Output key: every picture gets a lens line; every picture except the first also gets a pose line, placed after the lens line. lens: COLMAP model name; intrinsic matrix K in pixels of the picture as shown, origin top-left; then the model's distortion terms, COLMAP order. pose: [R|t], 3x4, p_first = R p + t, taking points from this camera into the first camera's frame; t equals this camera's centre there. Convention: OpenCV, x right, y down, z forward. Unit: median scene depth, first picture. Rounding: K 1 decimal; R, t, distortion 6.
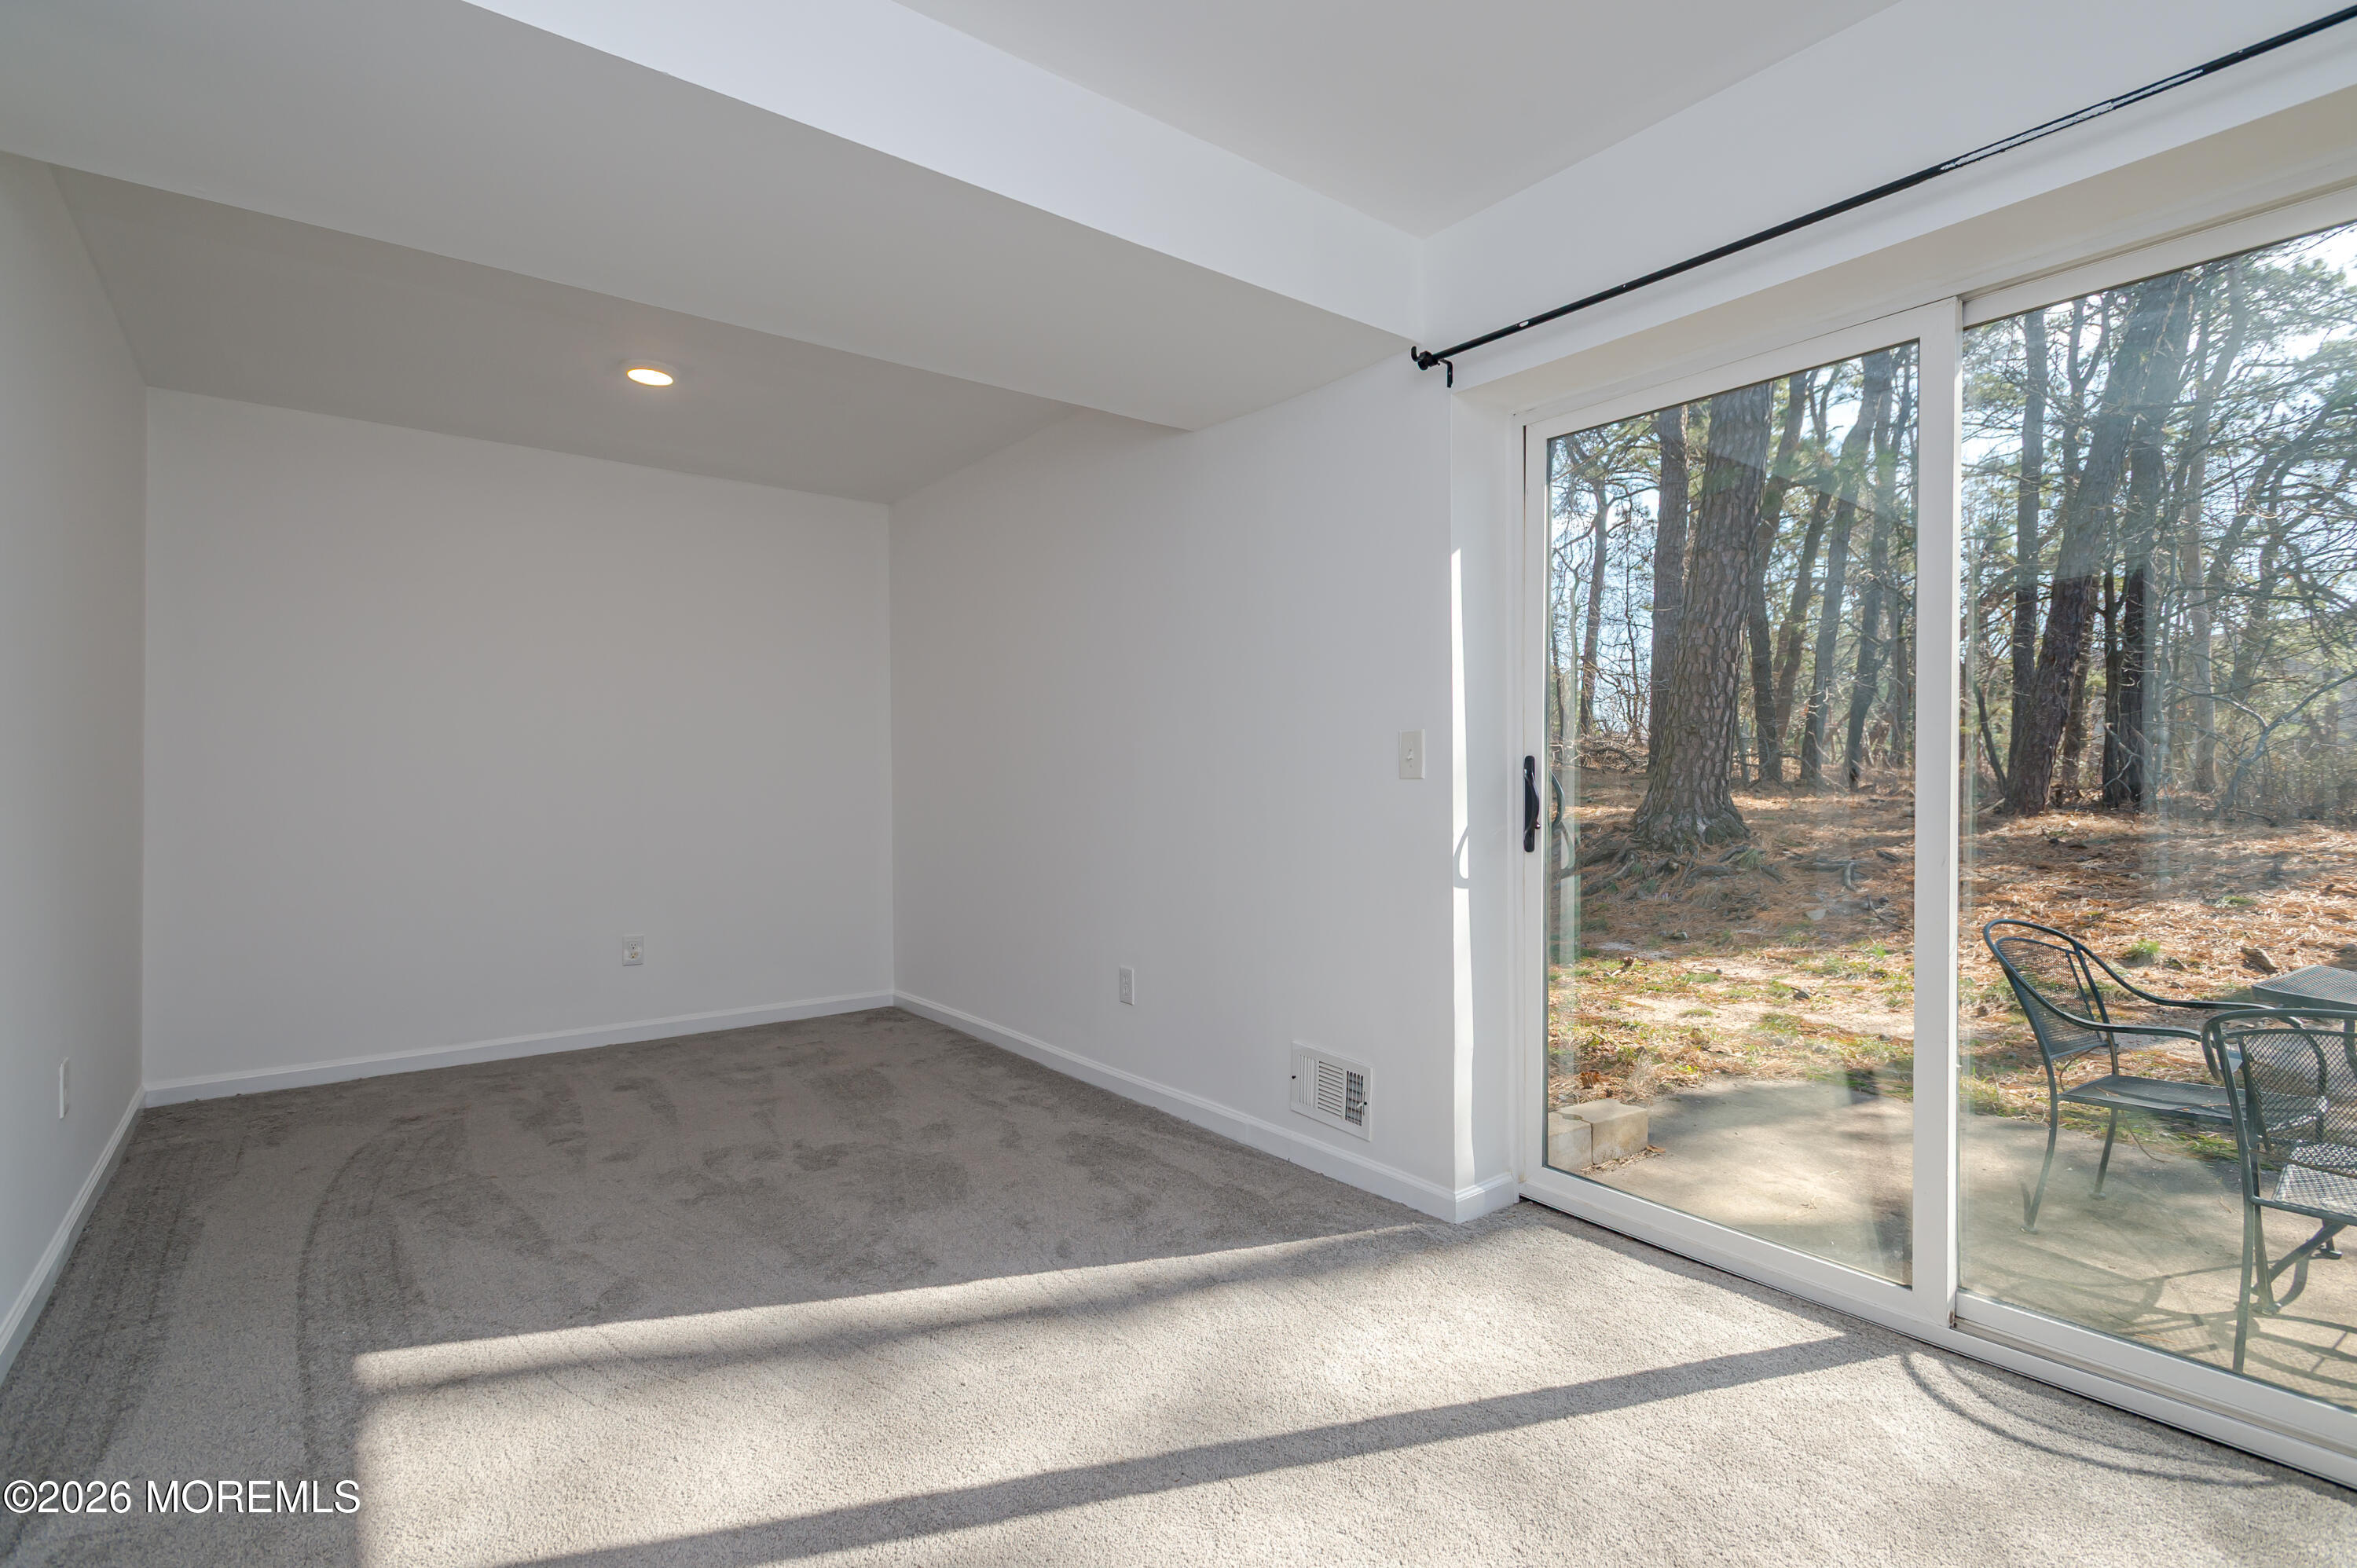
lens RADIAL K [[1091.4, 0, 1175.0], [0, 1091.4, 774.9], [0, 0, 1]] dist [0.013436, -0.000580]
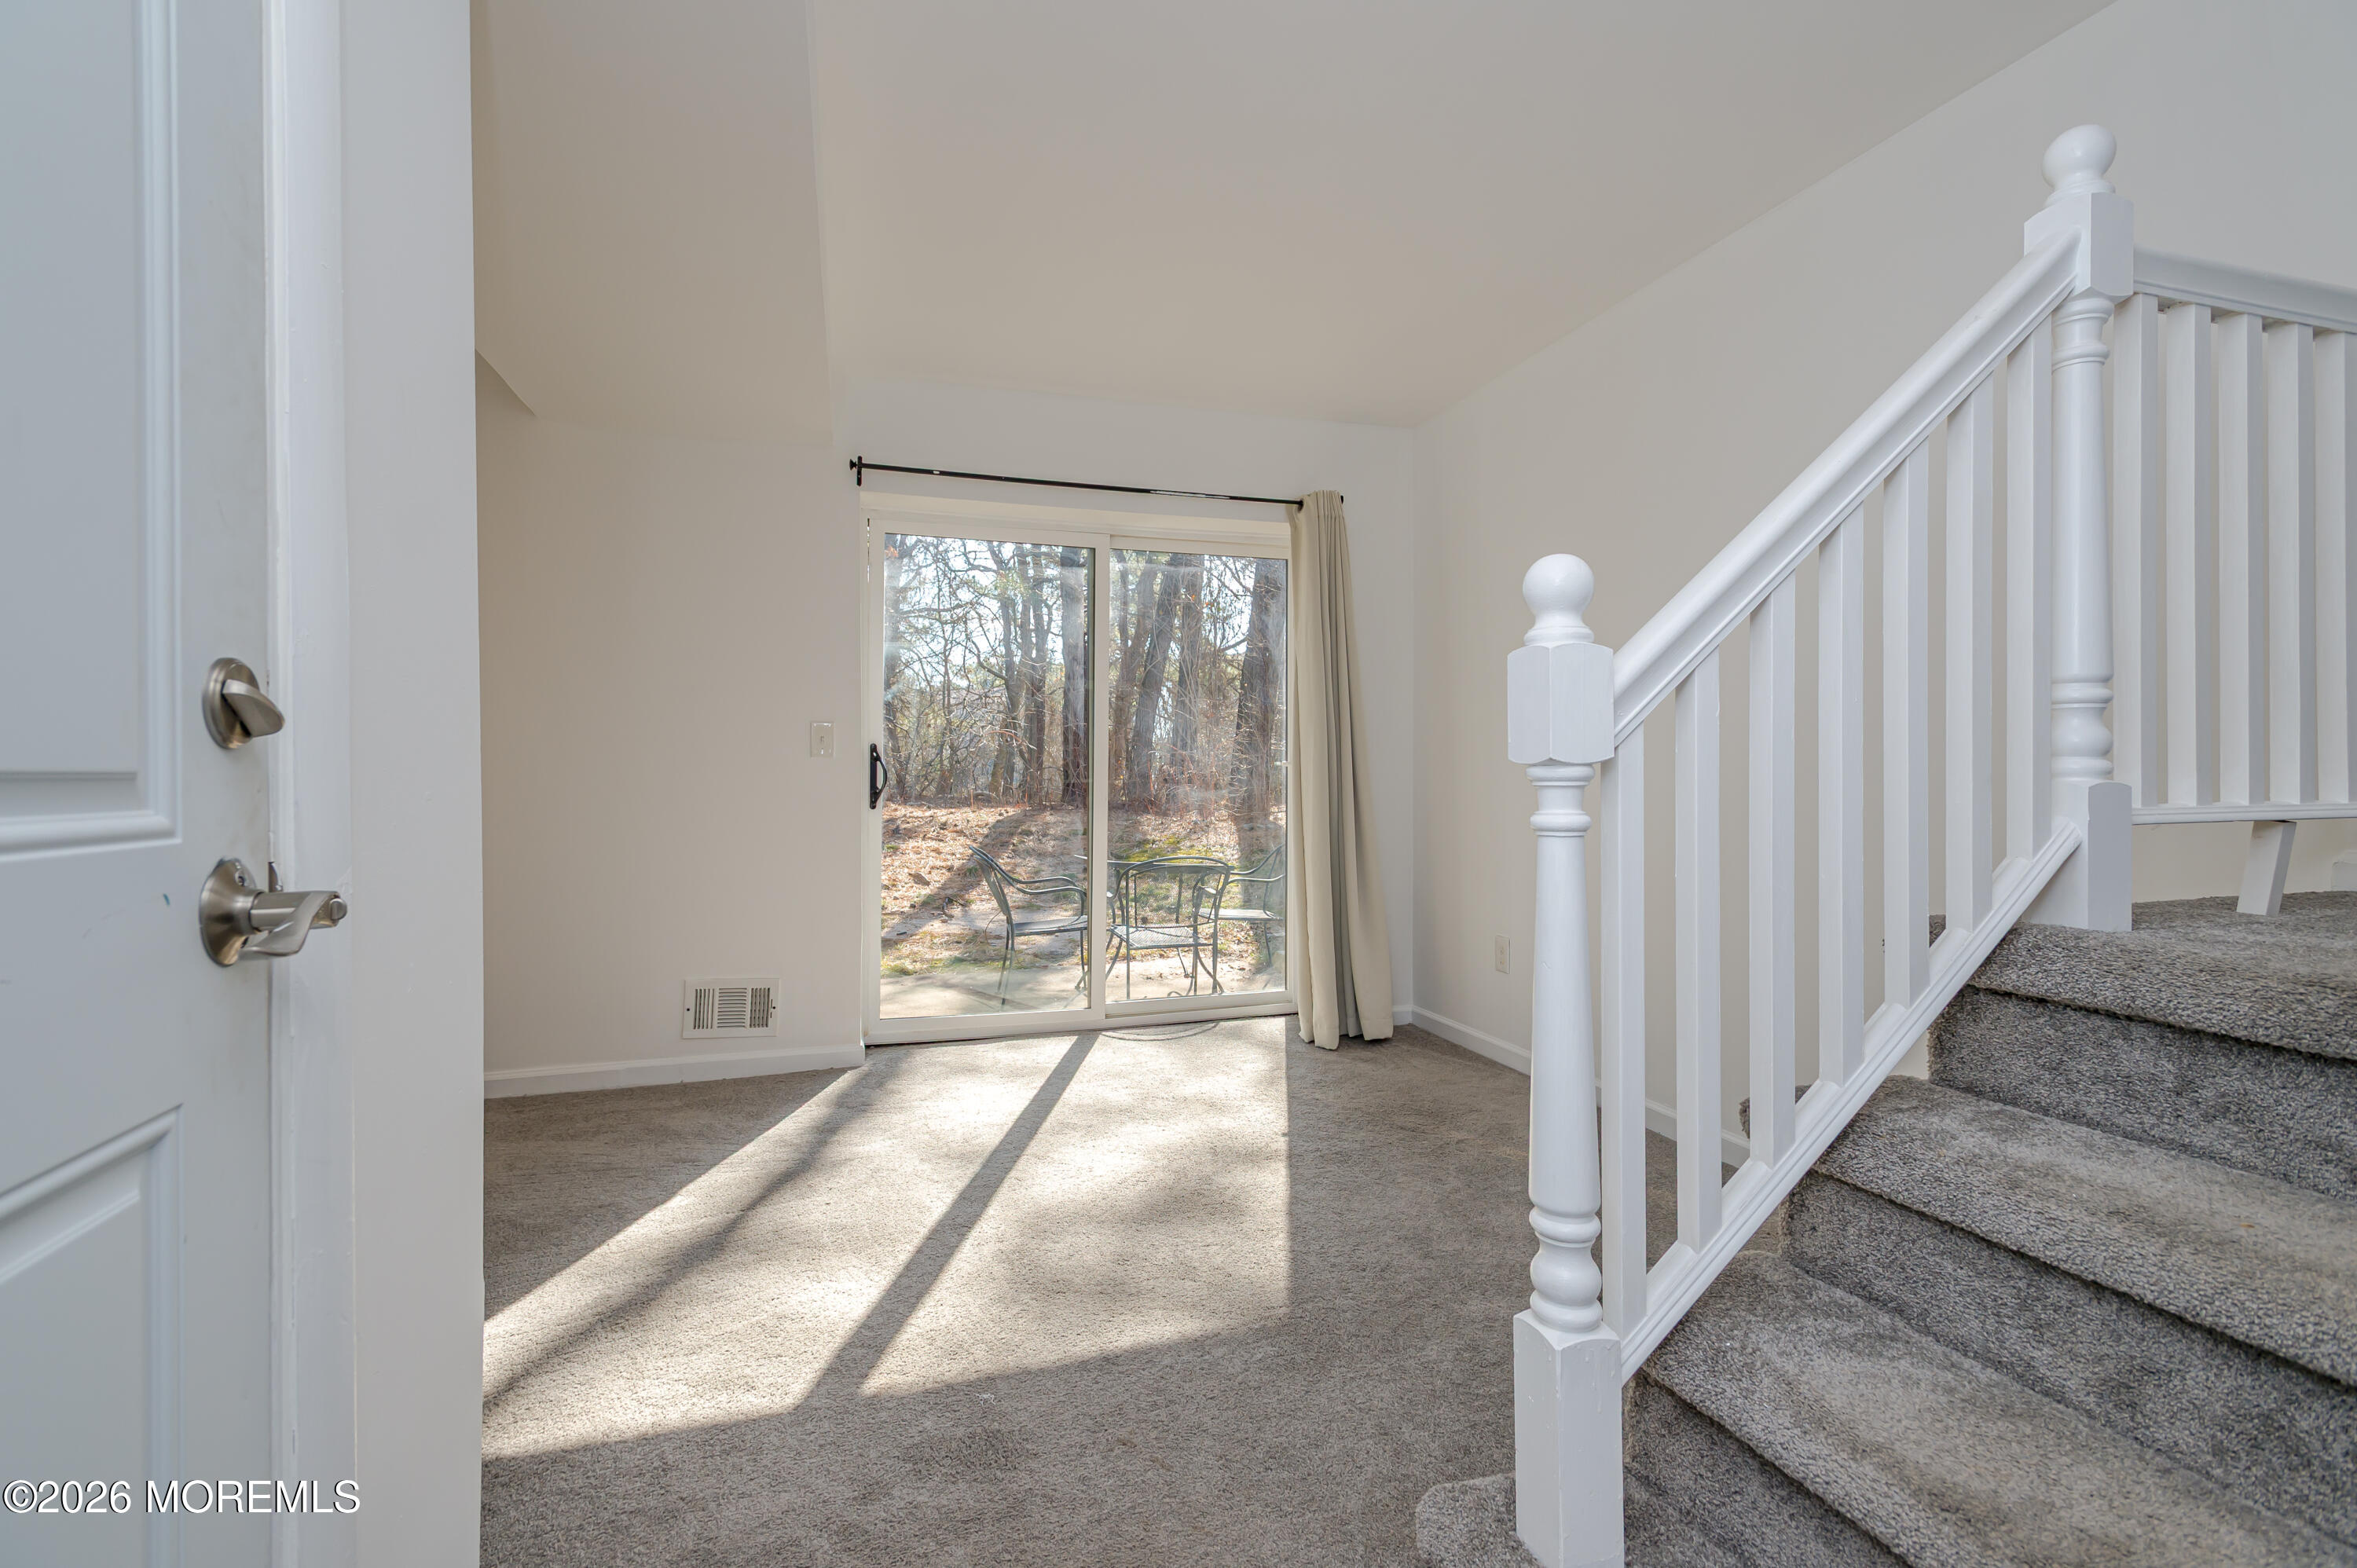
lens RADIAL K [[1091.4, 0, 1175.0], [0, 1091.4, 774.9], [0, 0, 1]] dist [0.013436, -0.000580]
pose [[0.349070, 0.003388, 0.937091, -1.041971], [0.005050, 0.999972, -0.005496, 0.039855], [-0.937083, 0.006651, 0.349043, 0.120731]]
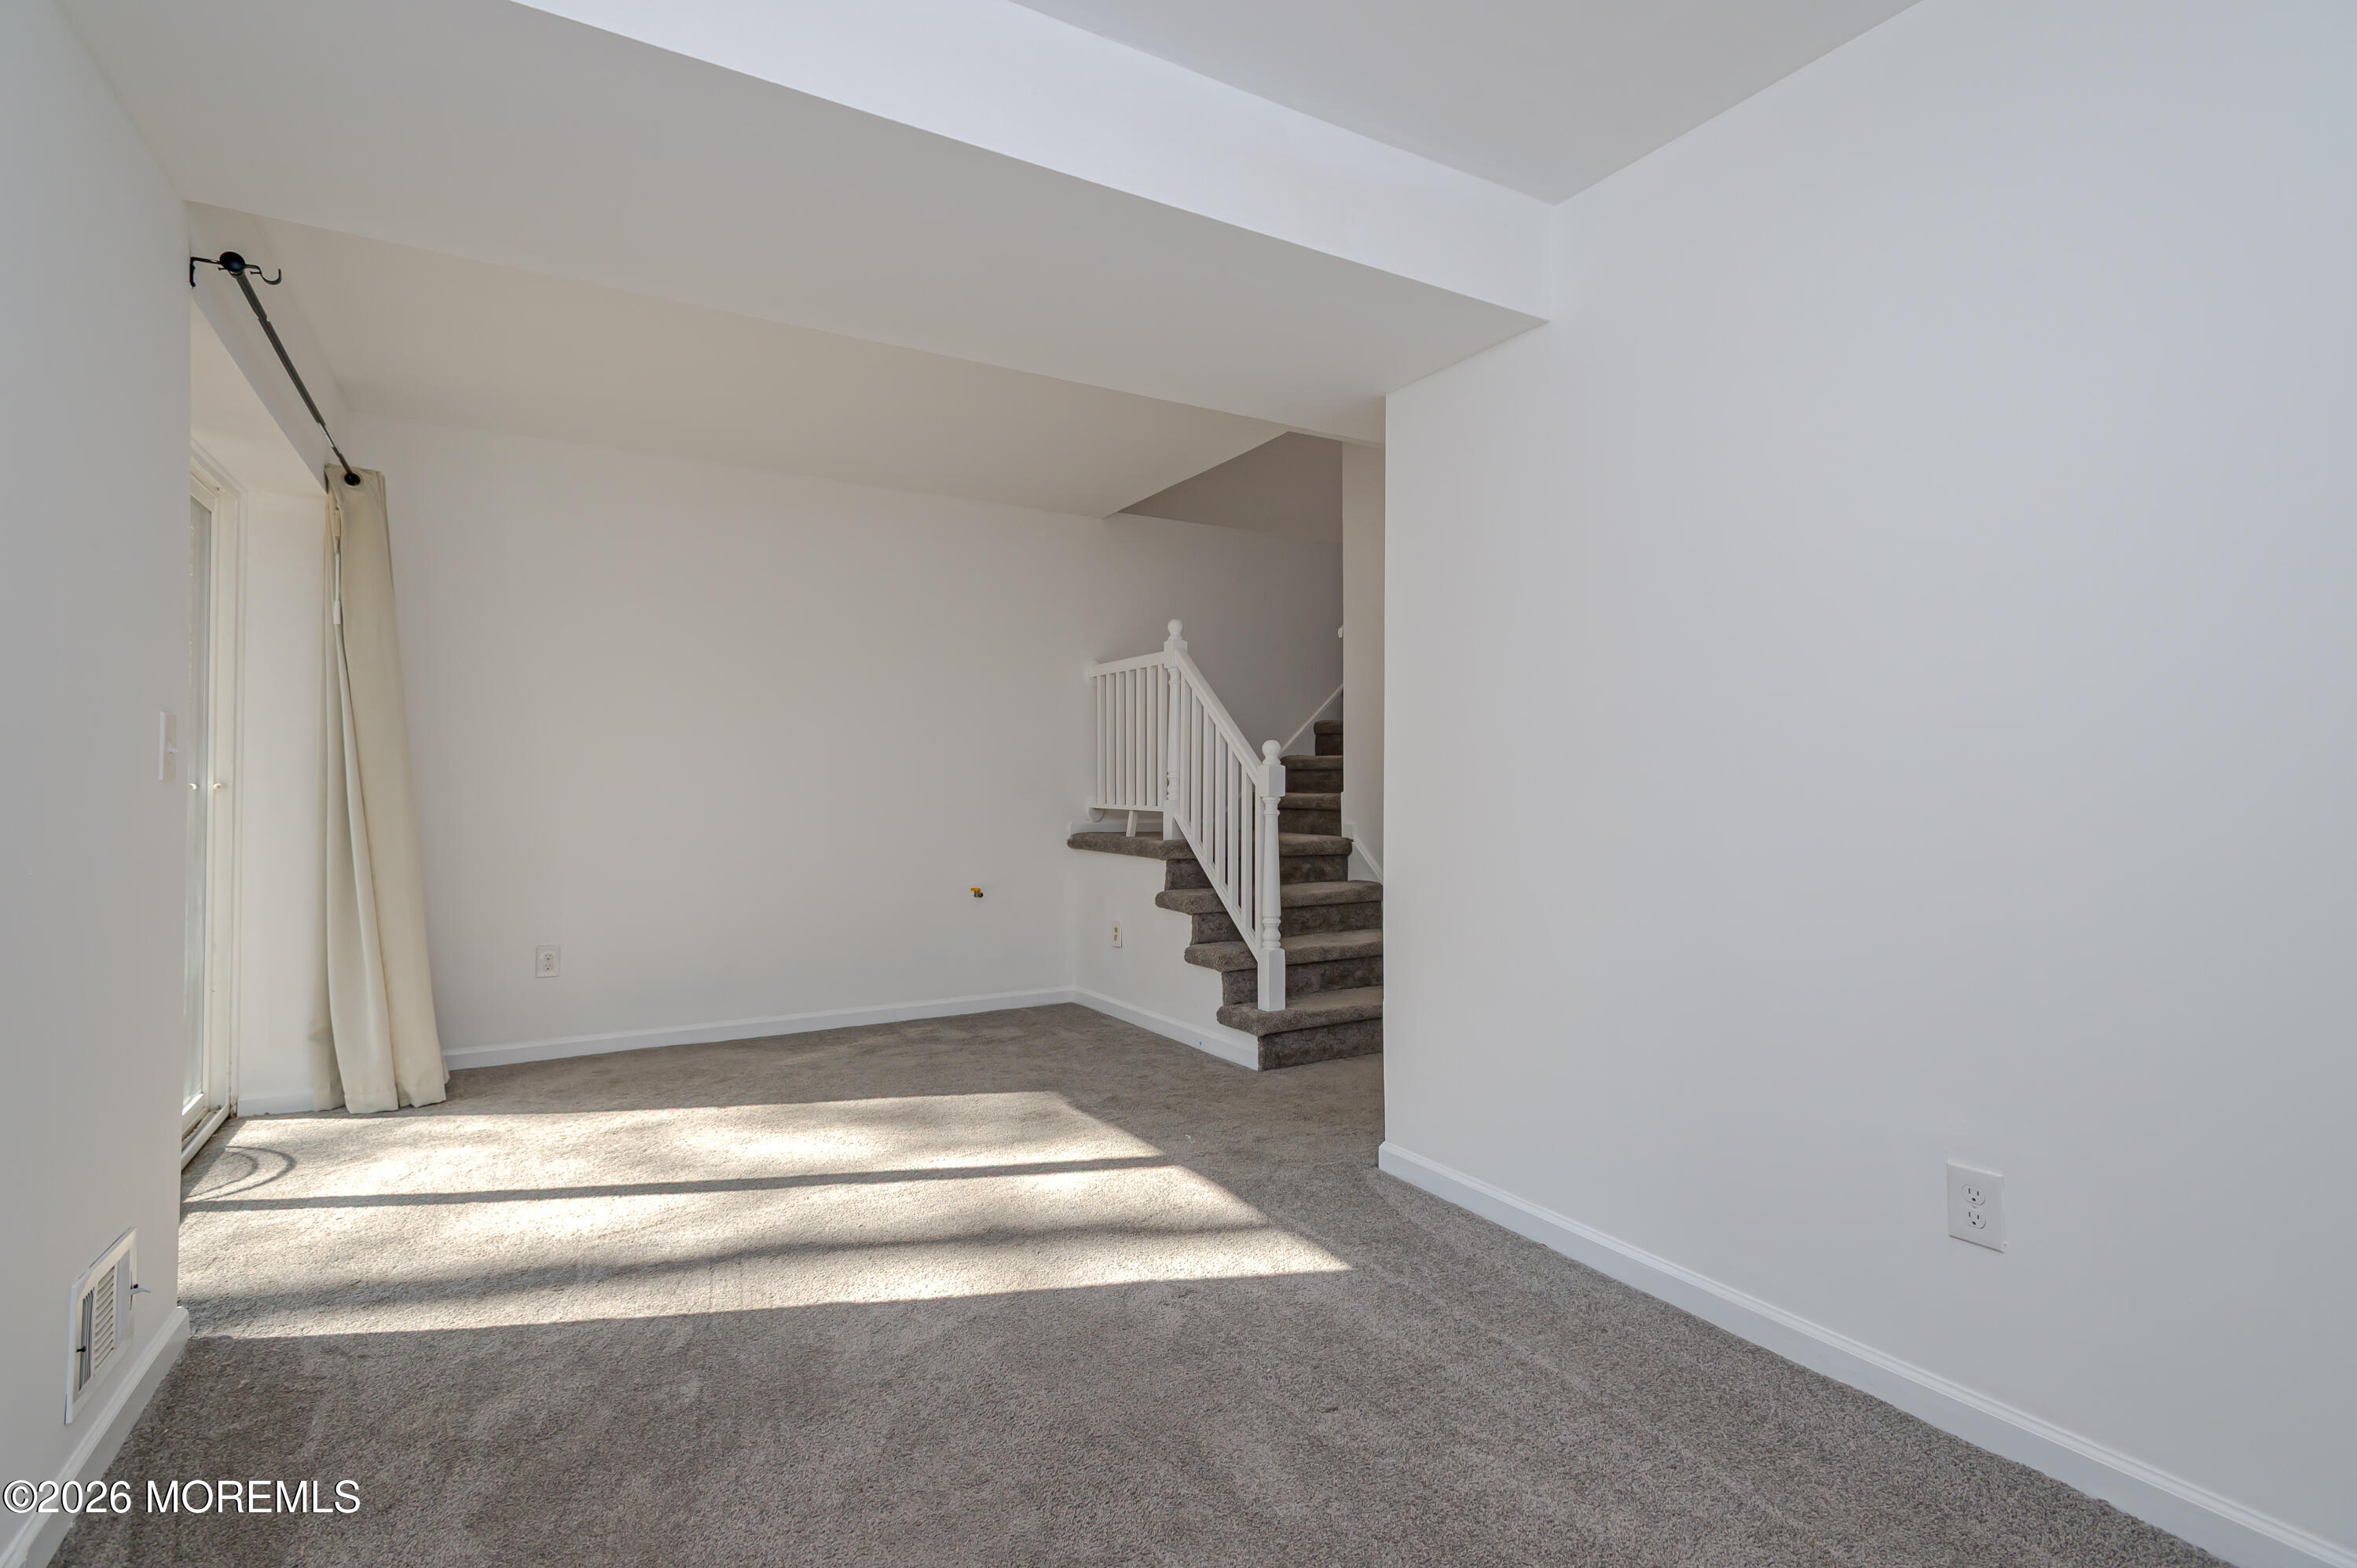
lens RADIAL K [[1091.4, 0, 1175.0], [0, 1091.4, 774.9], [0, 0, 1]] dist [0.013436, -0.000580]
pose [[-0.989775, 0.006537, 0.142484, -0.623453], [0.005873, 0.999970, -0.005078, -0.004373], [-0.142513, -0.004189, -0.989784, 1.931562]]
